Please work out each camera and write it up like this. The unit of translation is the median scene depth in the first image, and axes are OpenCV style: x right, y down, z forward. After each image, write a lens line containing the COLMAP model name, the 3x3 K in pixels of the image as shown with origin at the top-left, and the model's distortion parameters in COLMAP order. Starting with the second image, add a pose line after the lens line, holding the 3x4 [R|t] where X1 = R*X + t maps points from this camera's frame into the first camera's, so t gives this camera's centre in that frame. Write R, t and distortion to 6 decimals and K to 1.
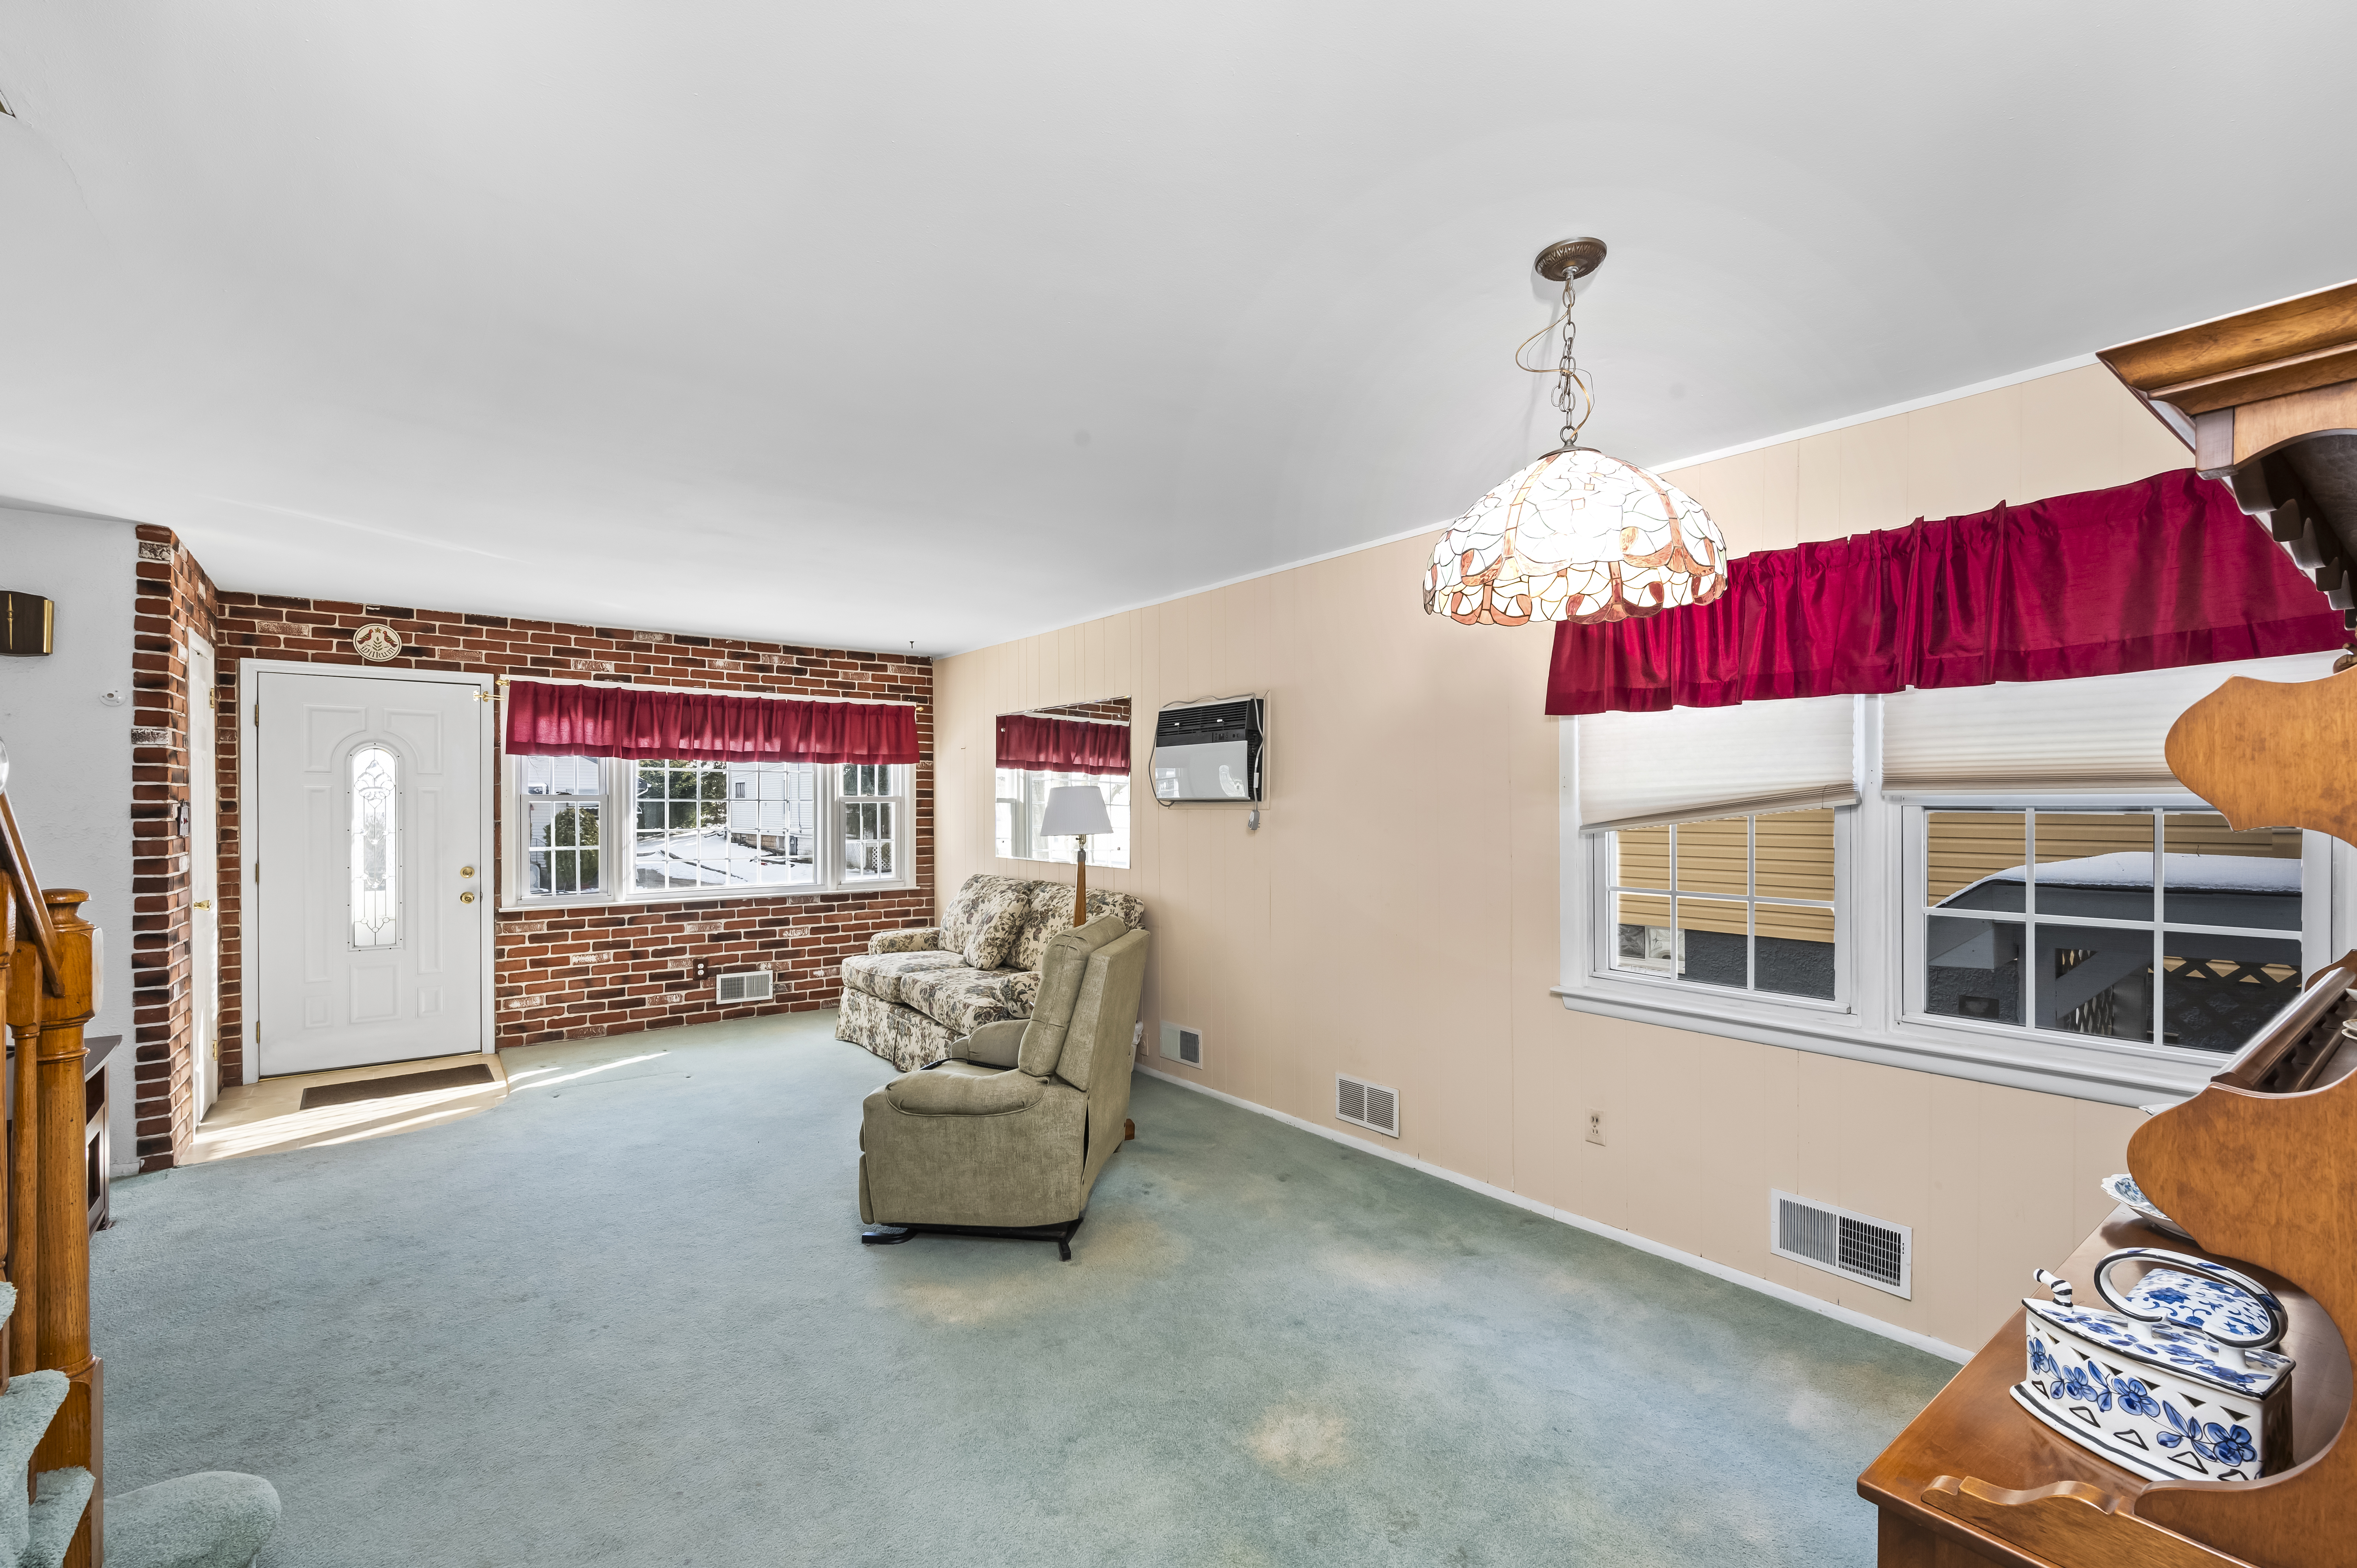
lens RADIAL K [[1017.2, 0, 1187.8], [0, 1017.2, 803.9], [0, 0, 1]] dist [-0.004305, 0.000352]
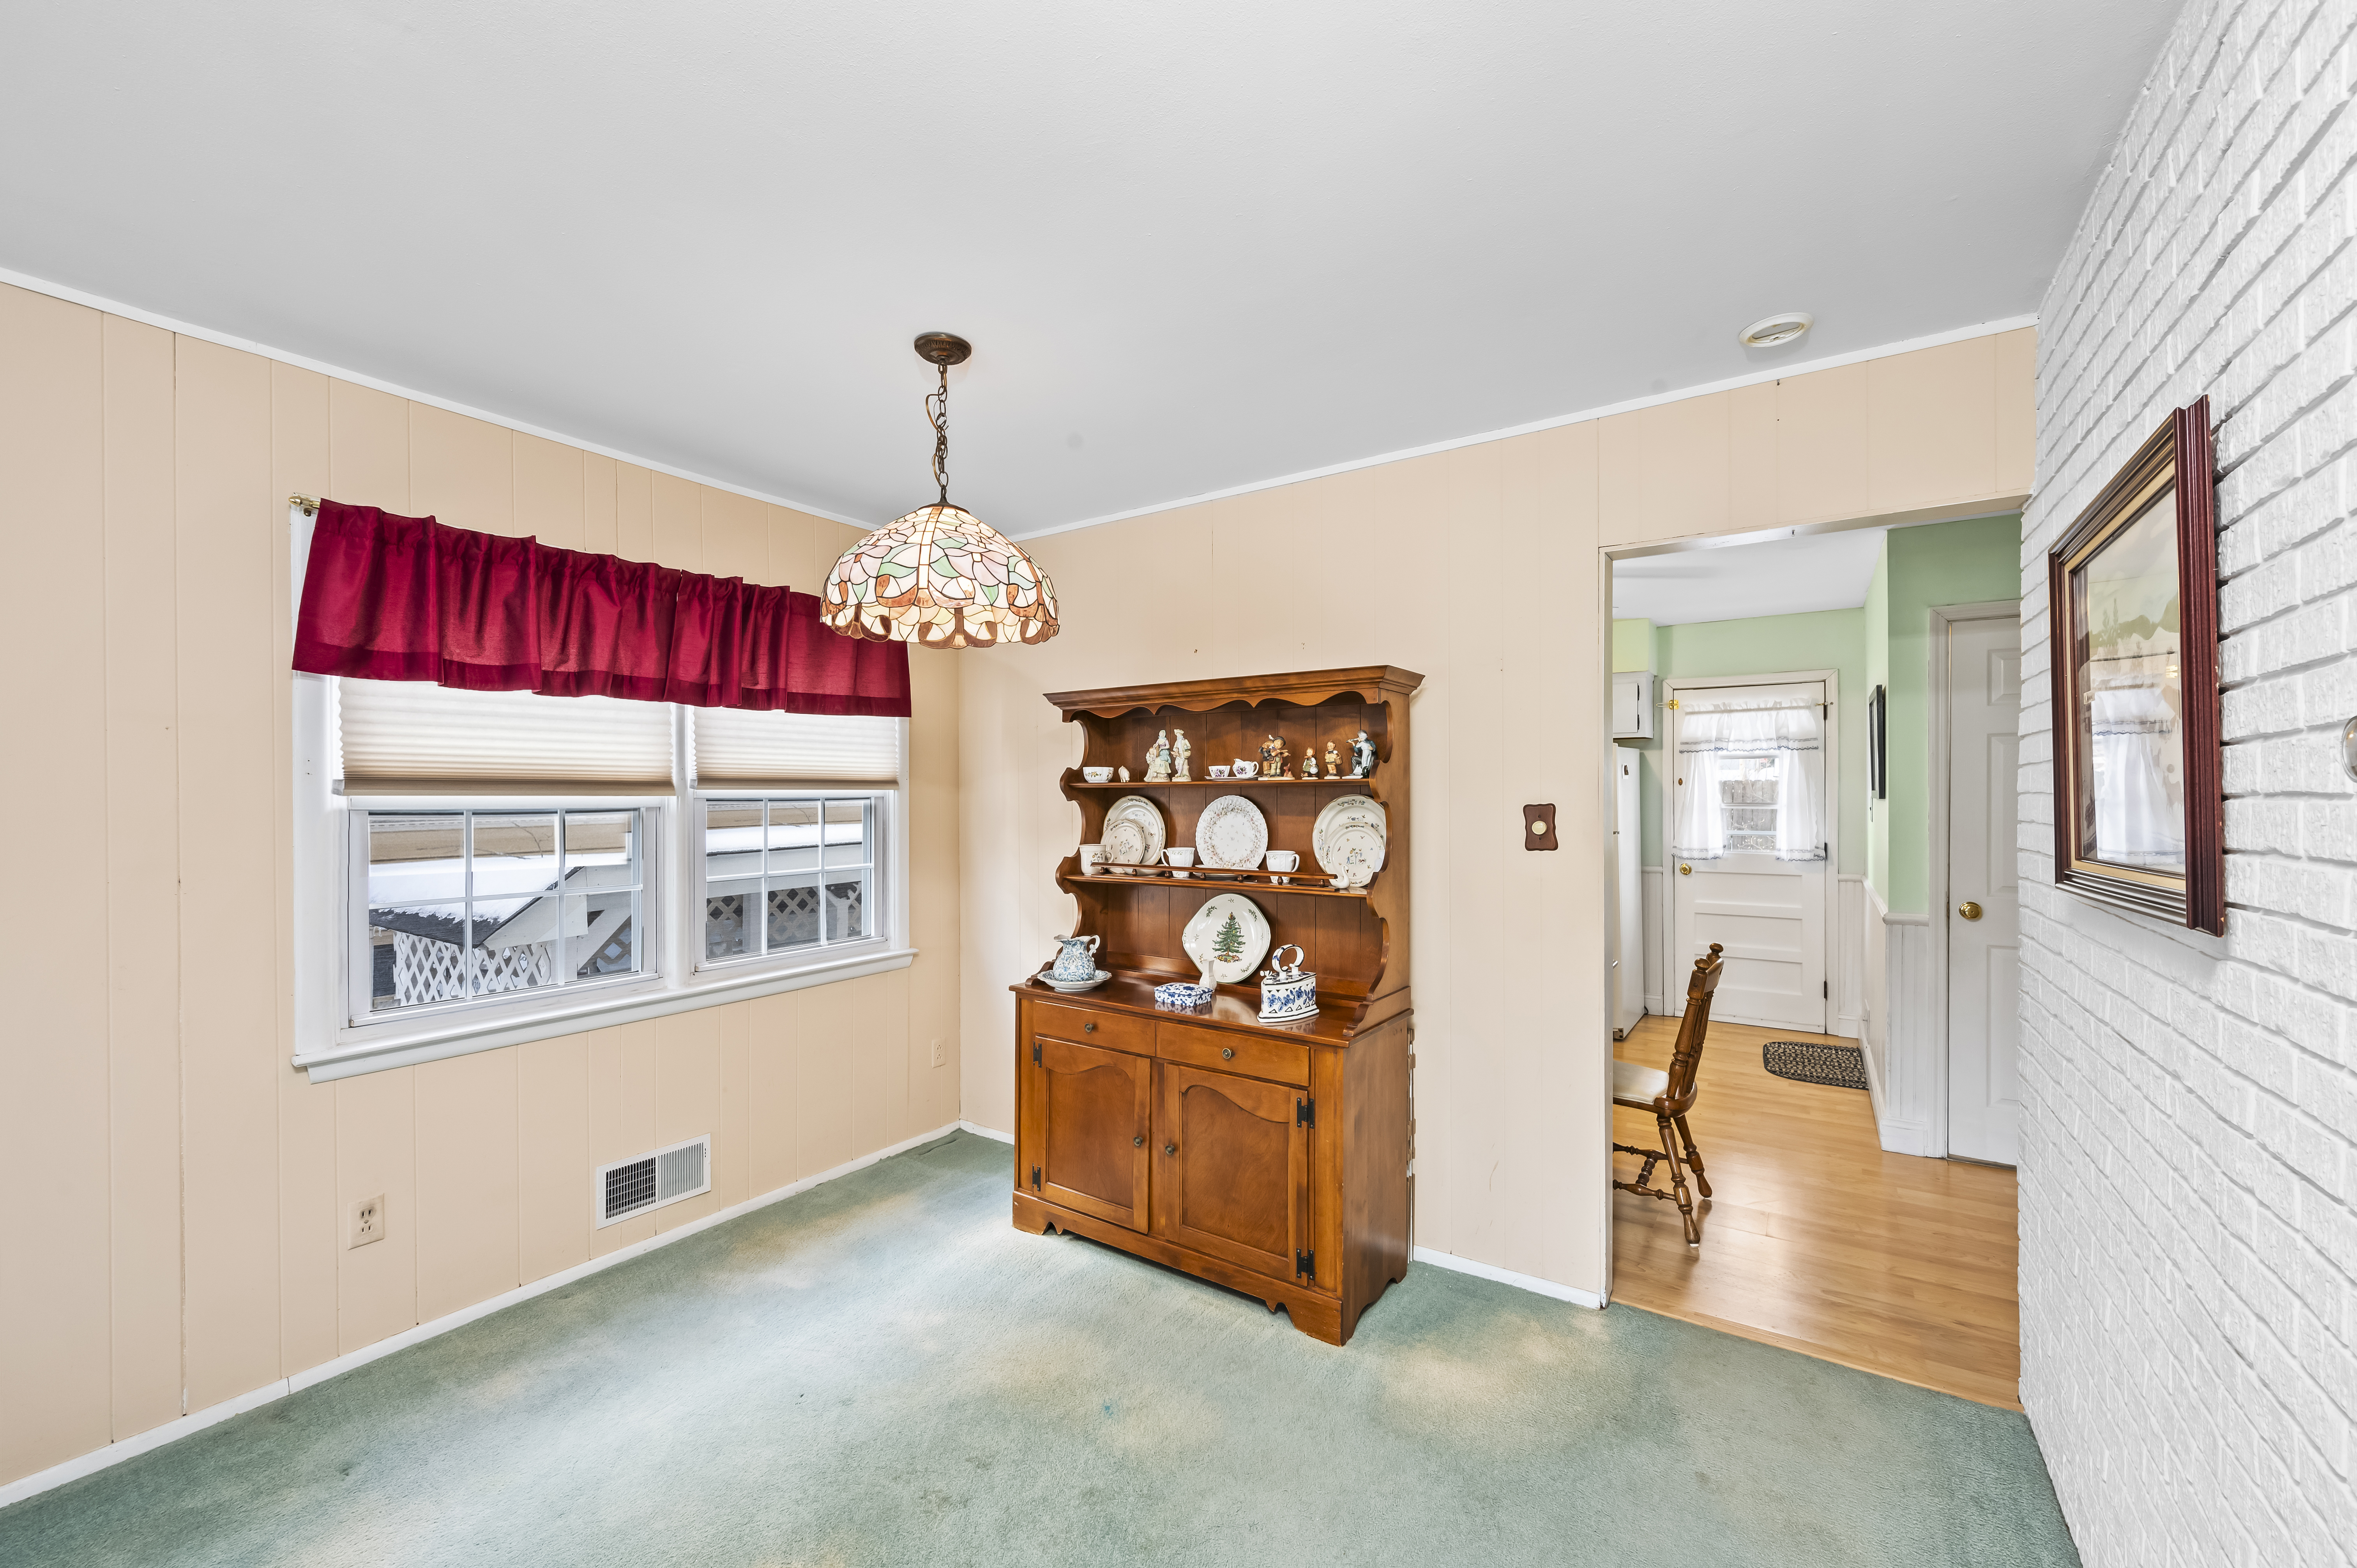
lens RADIAL K [[942.1, 0, 1200.1], [0, 942.1, 796.3], [0, 0, 1]] dist [0.000558, 0.000128]
pose [[-0.327604, -0.001141, 0.944814, -0.259817], [0.002026, 0.999996, 0.001911, -0.000466], [-0.944813, 0.002540, -0.327600, 0.354987]]
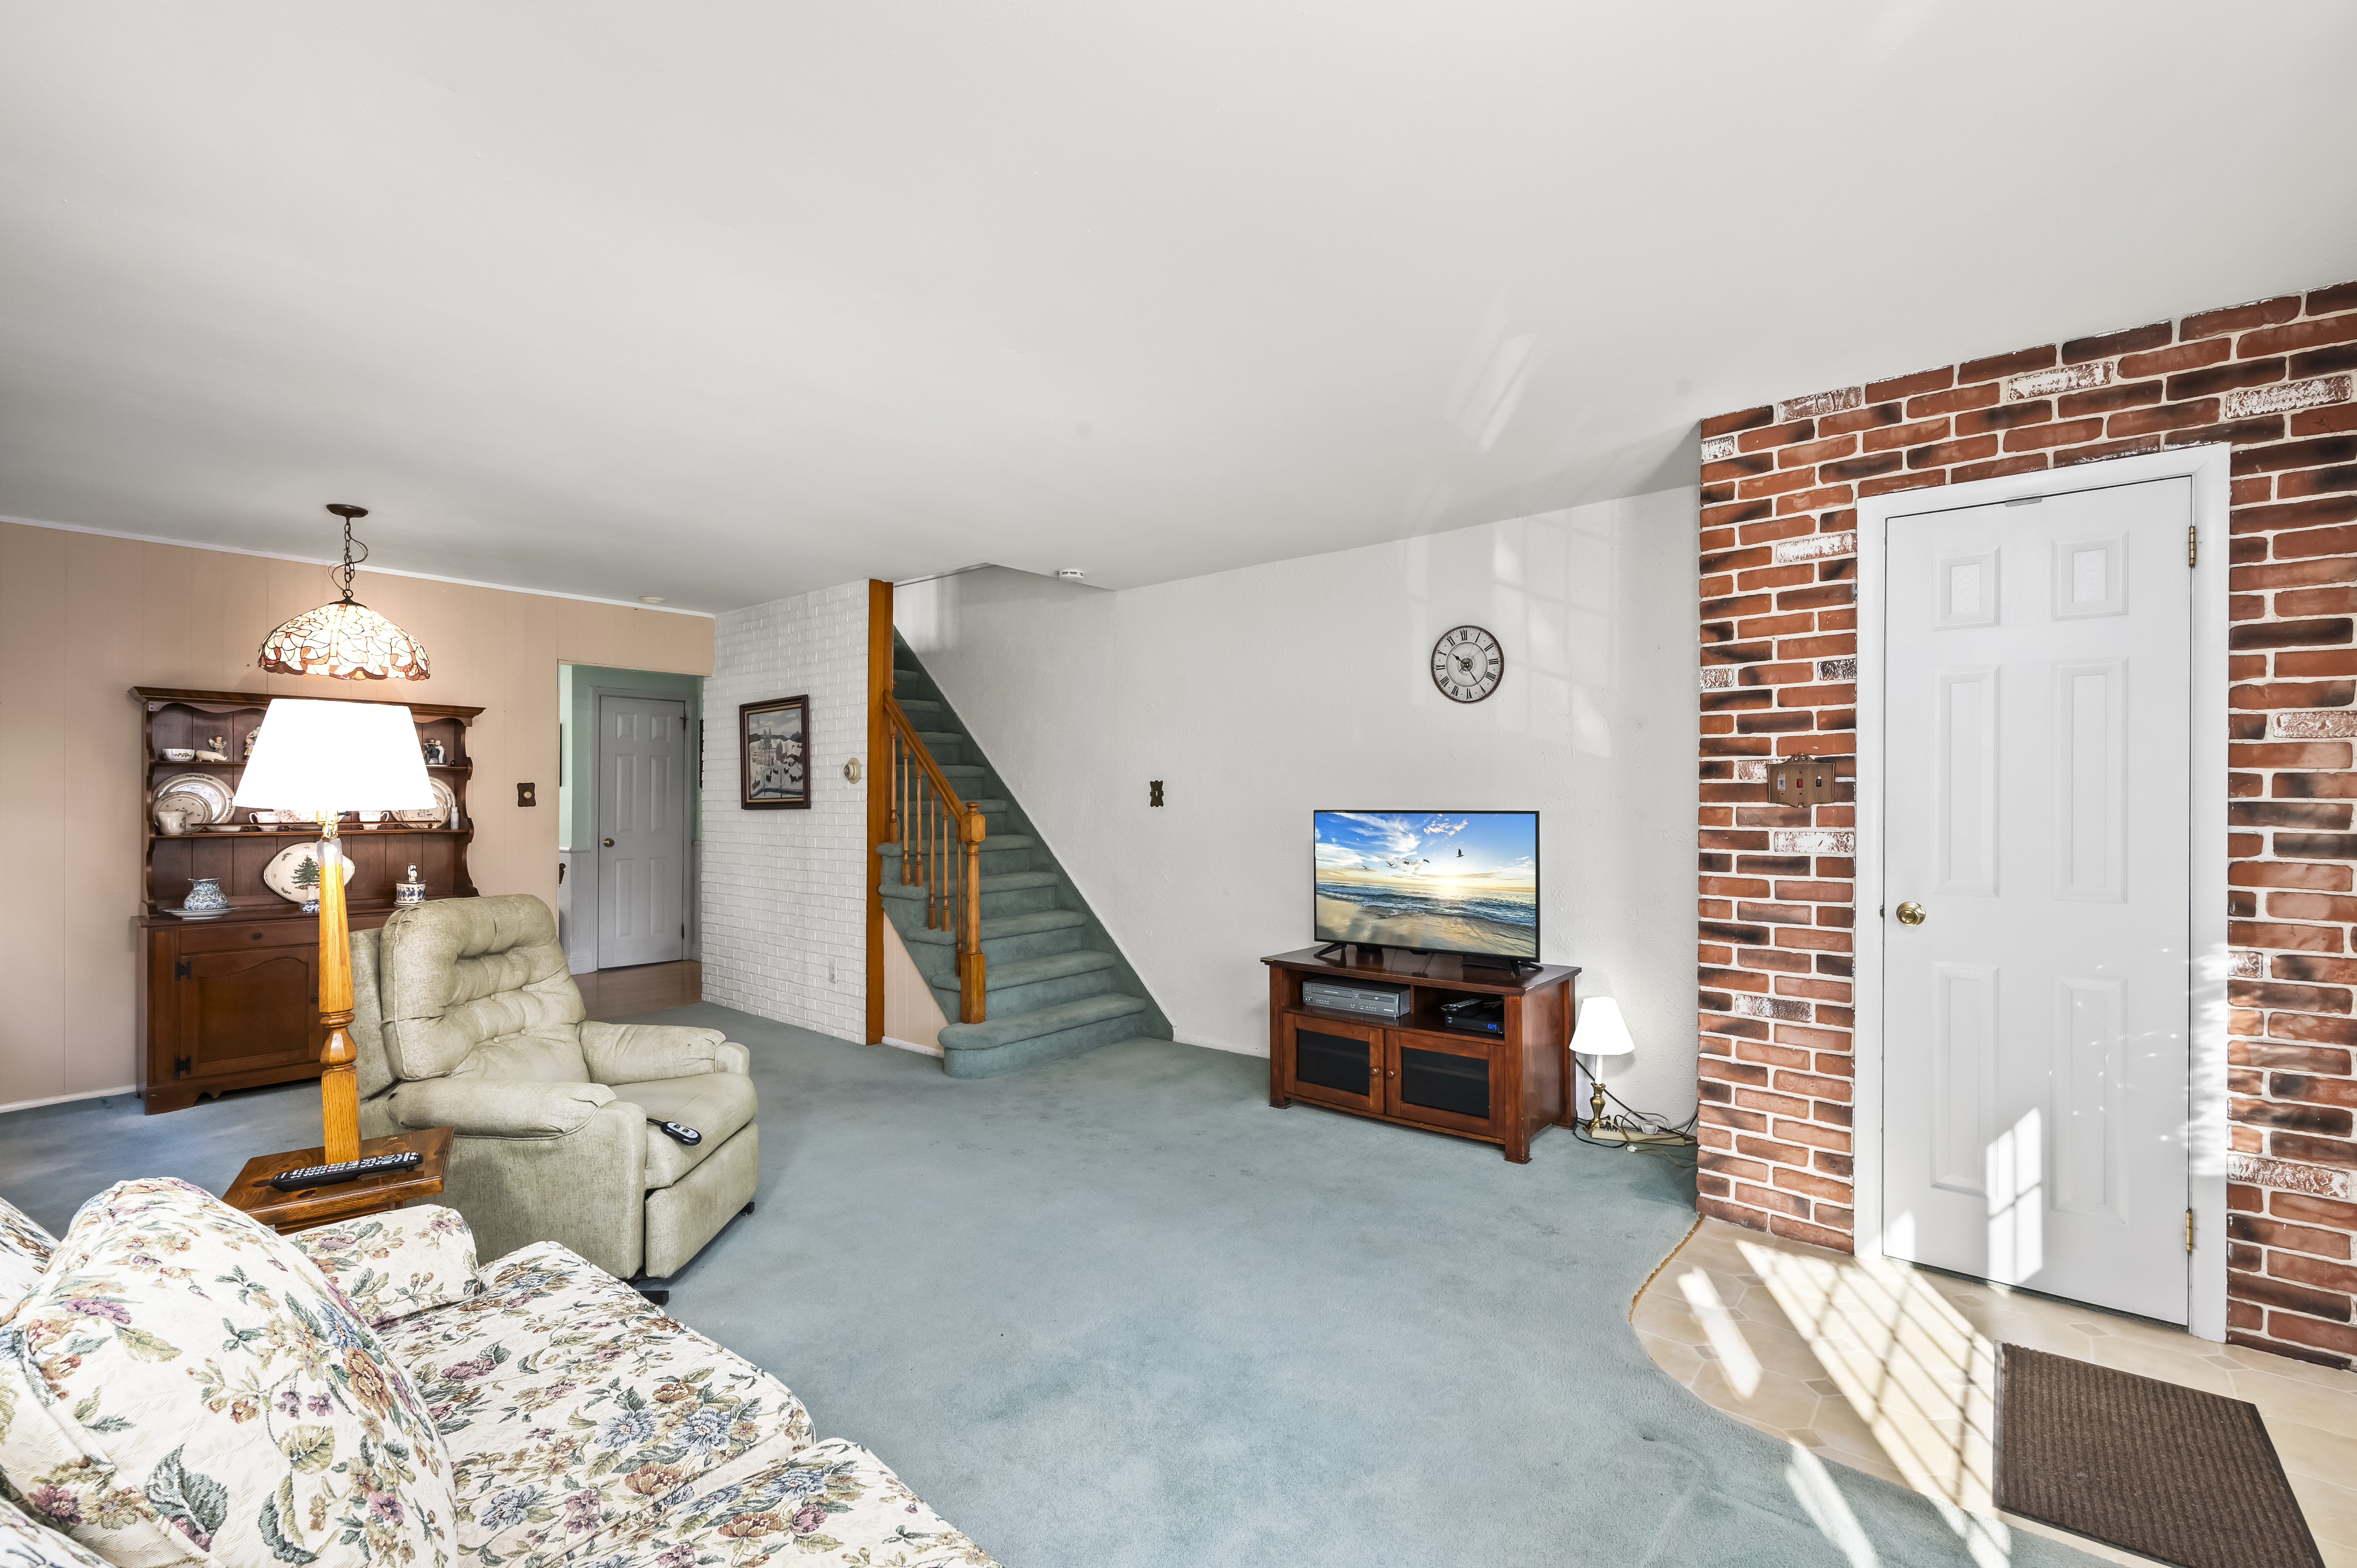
lens RADIAL K [[1017.2, 0, 1192.5], [0, 1017.2, 807.7], [0, 0, 1]] dist [-0.004305, 0.000352]
pose [[-0.972928, 0.001306, -0.231107, -0.272913], [-0.000577, 0.999967, 0.008081, 0.019232], [0.231110, 0.007995, -0.972895, 1.099178]]
